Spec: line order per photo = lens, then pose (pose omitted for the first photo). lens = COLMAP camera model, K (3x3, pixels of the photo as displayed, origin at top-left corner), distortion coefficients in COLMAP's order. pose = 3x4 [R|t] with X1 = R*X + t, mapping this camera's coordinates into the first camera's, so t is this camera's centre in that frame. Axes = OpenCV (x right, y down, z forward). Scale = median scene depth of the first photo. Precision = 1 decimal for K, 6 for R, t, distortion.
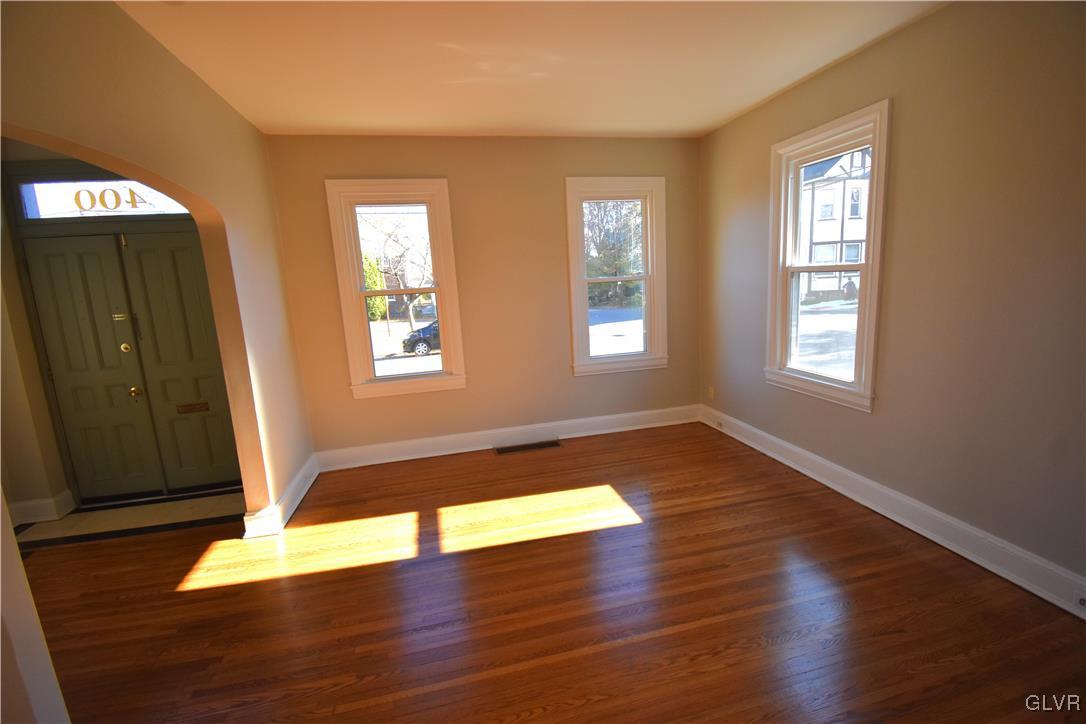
lens RADIAL K [[484.2, 0, 537.6], [0, 484.2, 363.2], [0, 0, 1]] dist [-0.004680, -0.005528]
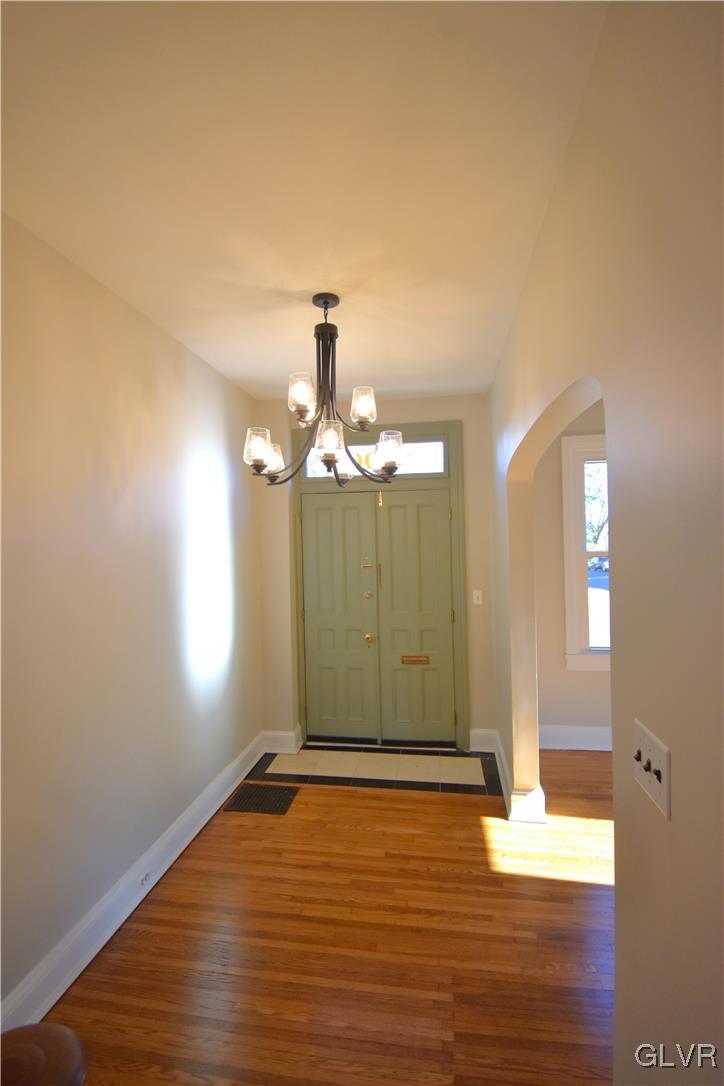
lens RADIAL K [[484.2, 0, 360.5], [0, 484.2, 539.1], [0, 0, 1]] dist [-0.004680, -0.005528]
pose [[0.937462, 0.042243, -0.345515, -0.517799], [-0.103437, 0.981578, -0.160640, 0.021386], [0.332364, 0.186333, 0.924562, -0.017155]]
